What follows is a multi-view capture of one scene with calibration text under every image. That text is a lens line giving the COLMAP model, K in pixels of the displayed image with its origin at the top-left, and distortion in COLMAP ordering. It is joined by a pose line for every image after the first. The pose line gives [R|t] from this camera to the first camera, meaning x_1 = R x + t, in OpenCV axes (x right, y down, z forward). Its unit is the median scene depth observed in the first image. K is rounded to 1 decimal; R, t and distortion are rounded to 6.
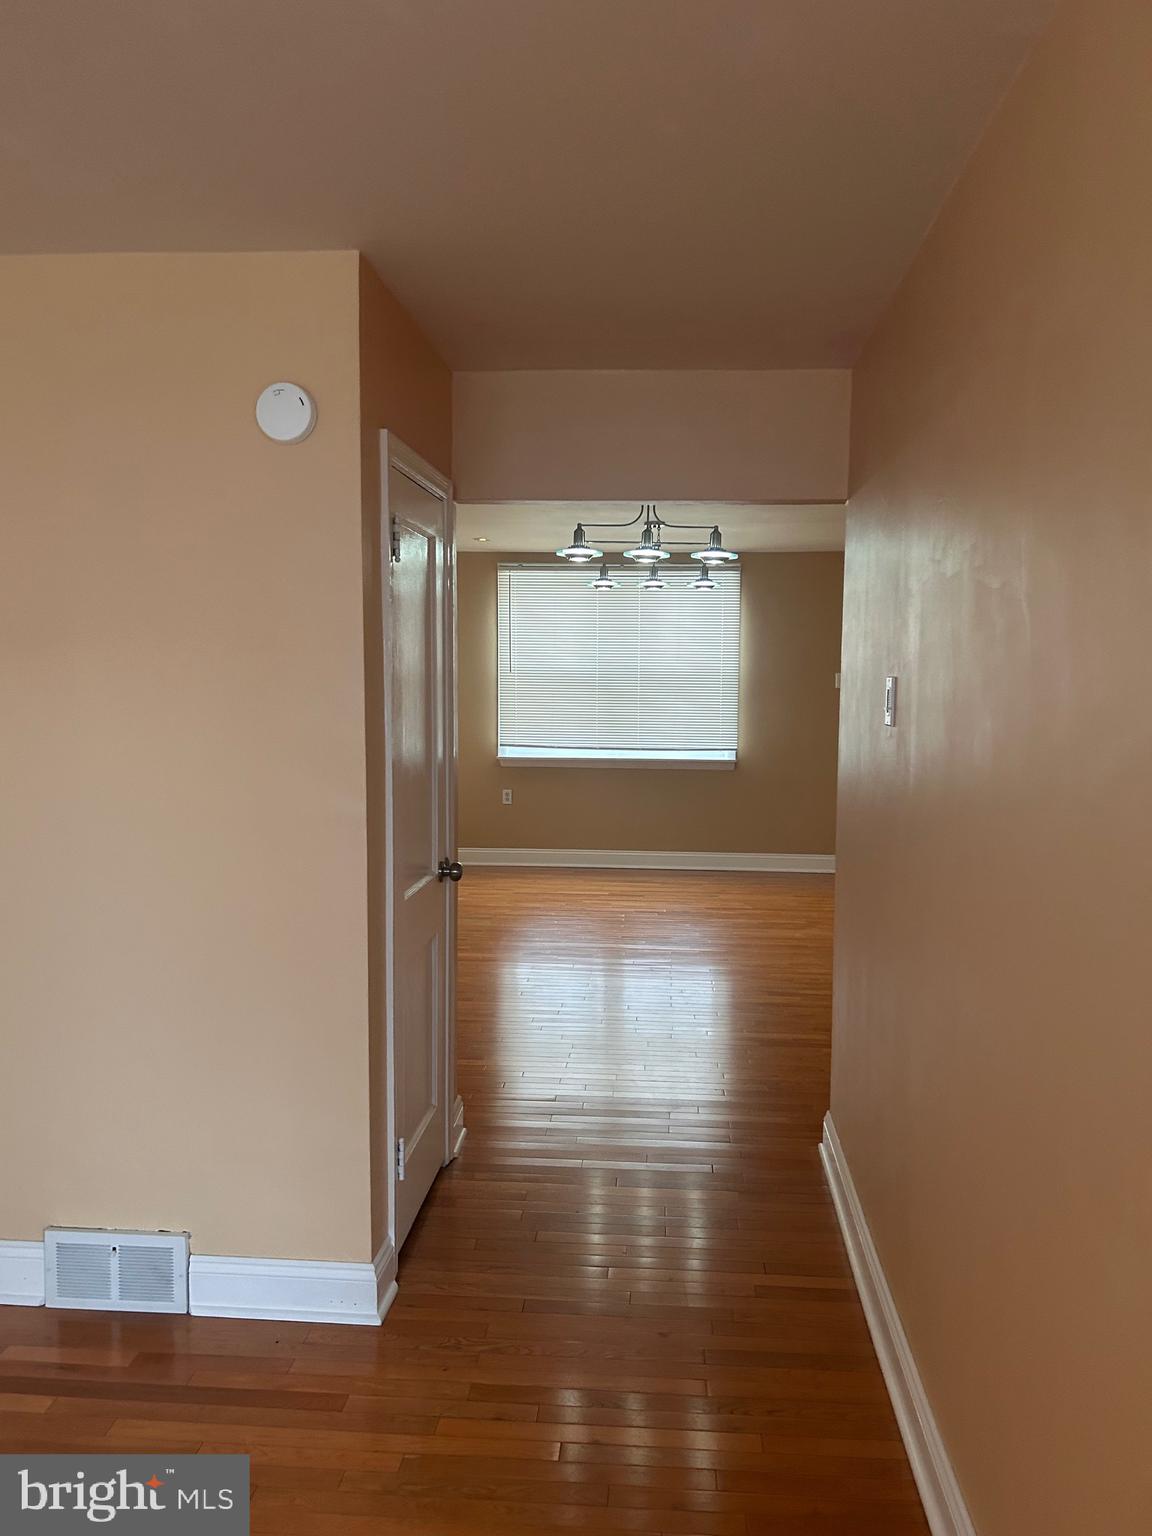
lens RADIAL K [[1155.4, 0, 570.4], [0, 1155.4, 773.5], [0, 0, 1]] dist [0.048988, -0.058641]
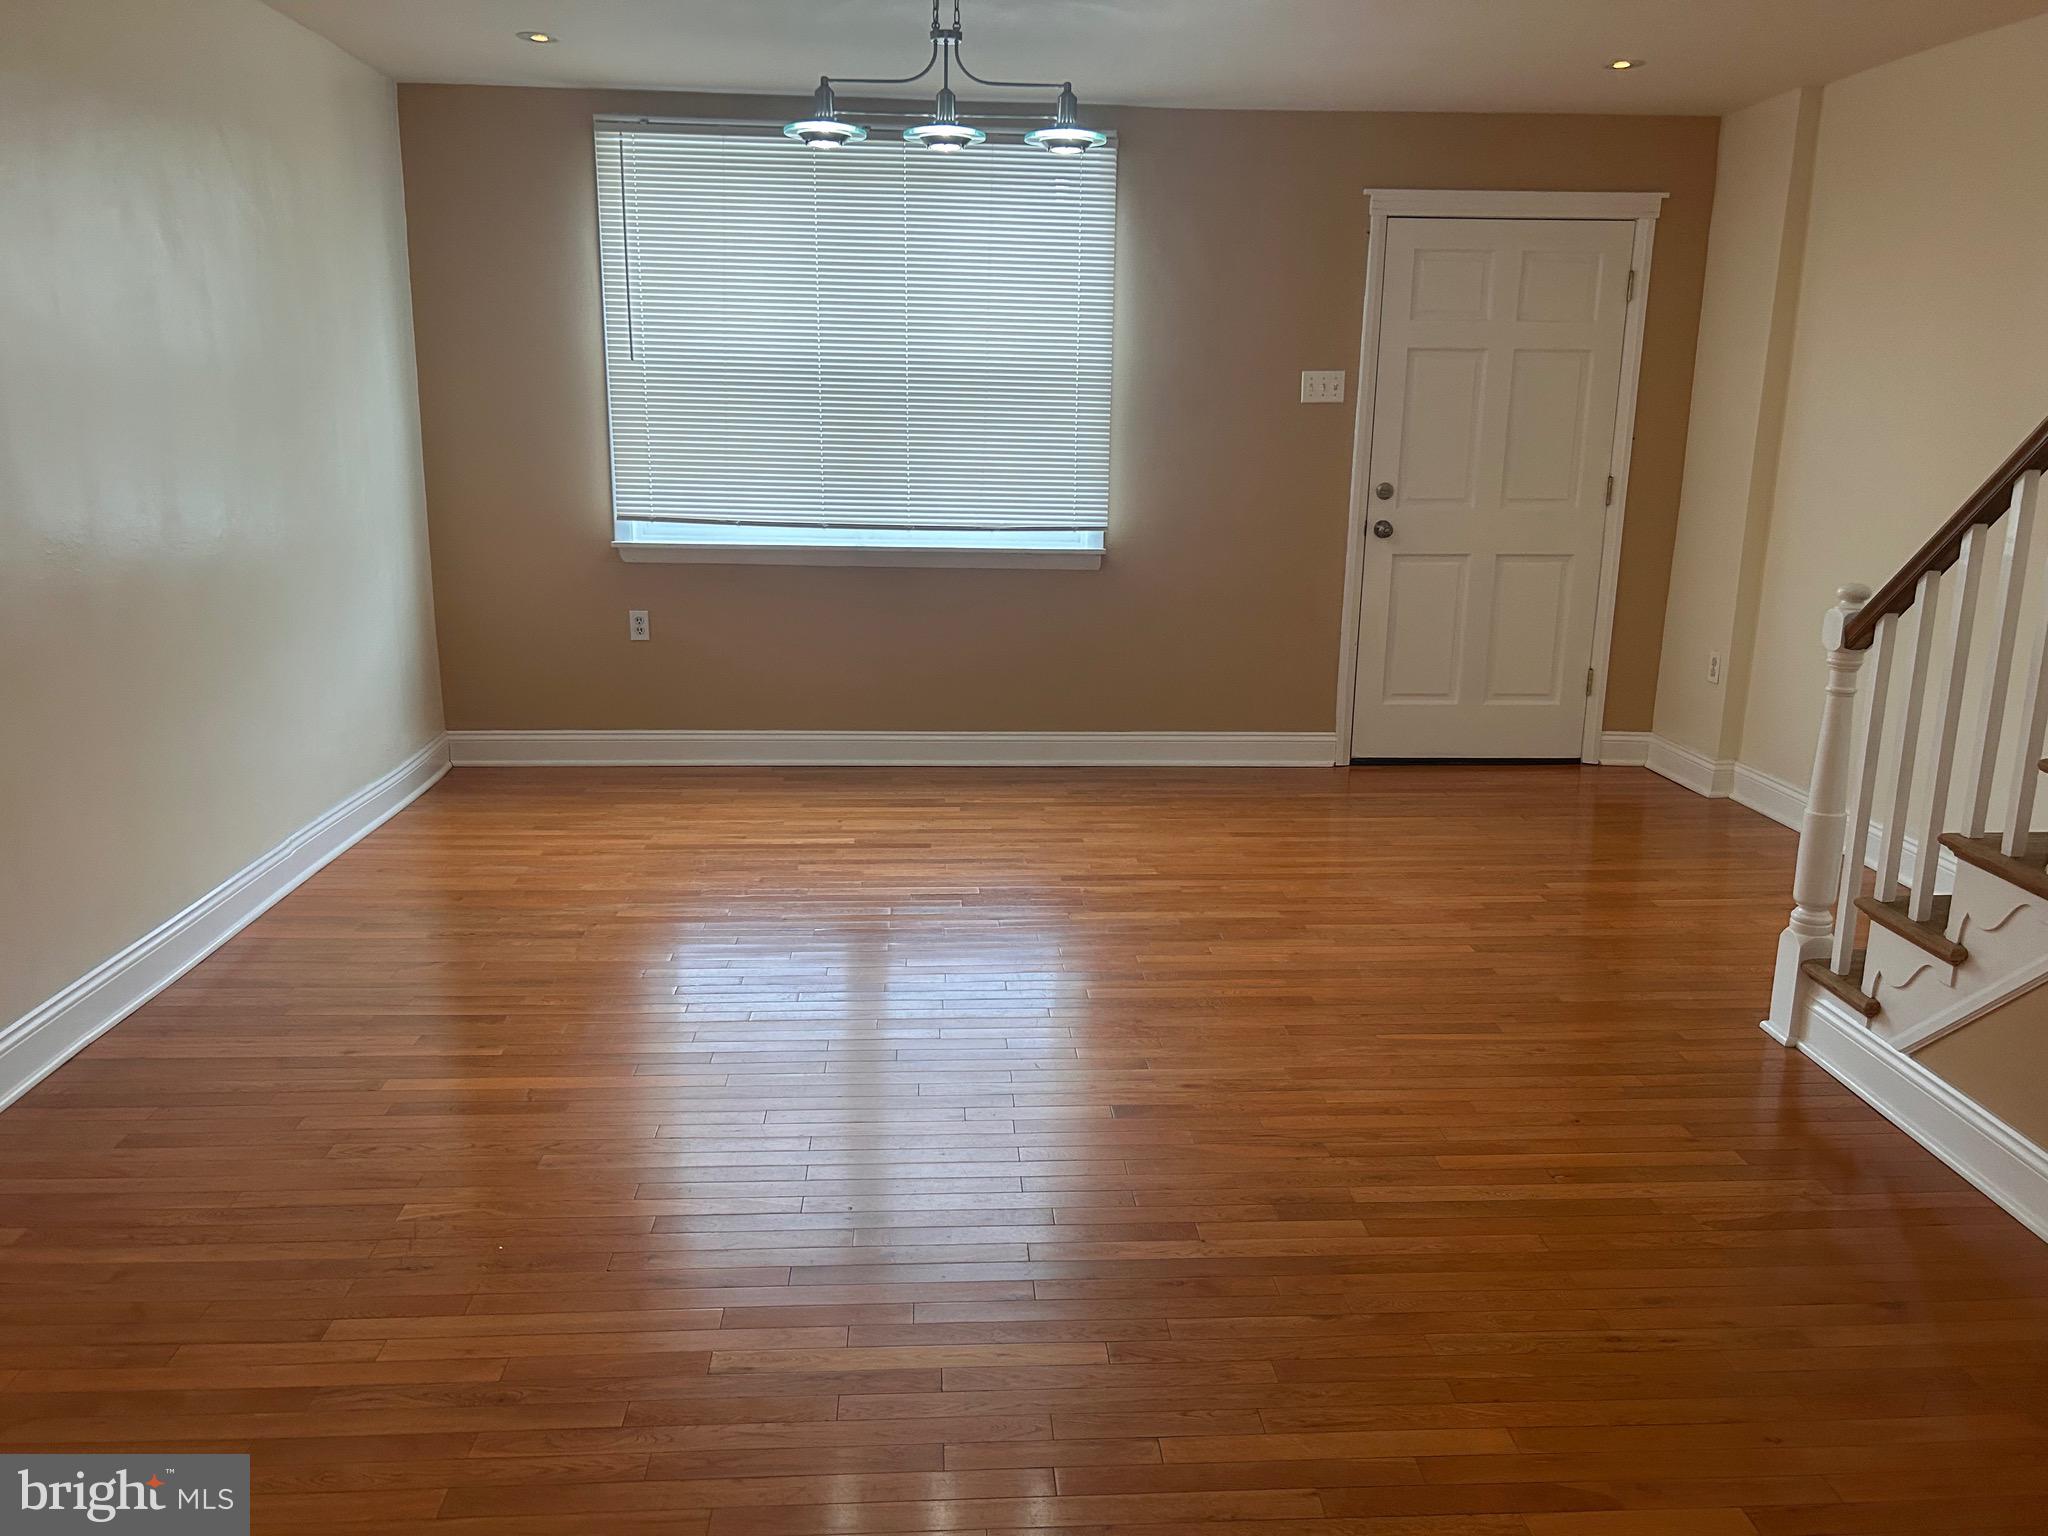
lens RADIAL K [[1543.3, 0, 1056.8], [0, 1543.3, 770.4], [0, 0, 1]] dist [0.059654, -0.075846]
pose [[0.986631, -0.026778, 0.160755, 0.012547], [0.001972, 0.988298, 0.152523, -0.019368], [-0.162958, -0.150167, 0.975138, 0.336194]]
